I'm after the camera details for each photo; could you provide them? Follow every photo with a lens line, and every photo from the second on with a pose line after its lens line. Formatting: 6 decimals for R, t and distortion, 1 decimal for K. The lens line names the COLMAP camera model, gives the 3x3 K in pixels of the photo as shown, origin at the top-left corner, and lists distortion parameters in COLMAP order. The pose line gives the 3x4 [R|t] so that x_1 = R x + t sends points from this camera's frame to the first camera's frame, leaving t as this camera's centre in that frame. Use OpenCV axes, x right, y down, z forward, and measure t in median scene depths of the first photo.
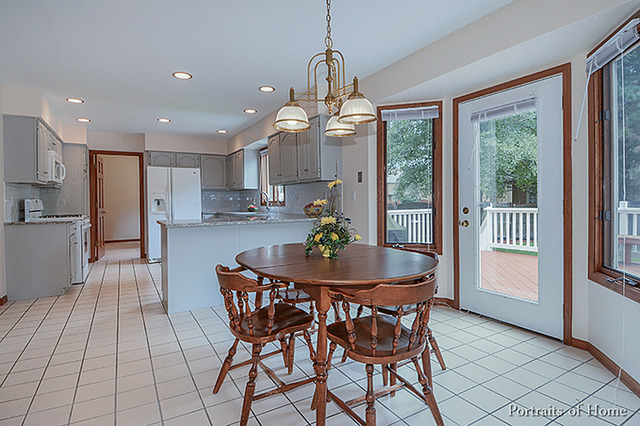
lens RADIAL K [[346.0, 0, 321.2], [0, 346.0, 210.2], [0, 0, 1]] dist [0.003361, -0.010251]
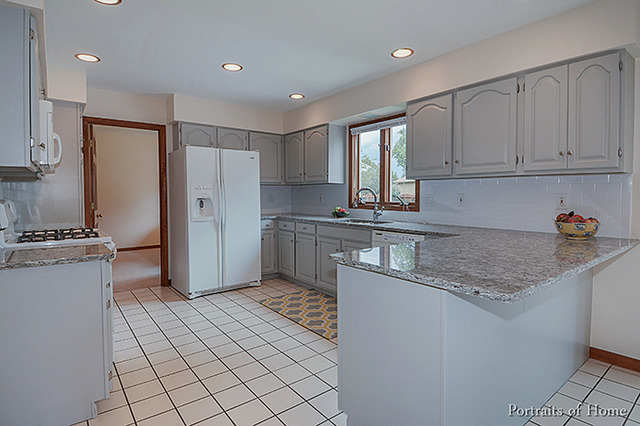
lens RADIAL K [[346.0, 0, 322.0], [0, 346.0, 209.5], [0, 0, 1]] dist [0.003361, -0.010251]
pose [[0.990509, 0.001658, 0.137441, -0.326947], [-0.005029, 0.999695, 0.024182, -0.026568], [-0.137359, -0.024644, 0.990215, 0.326373]]
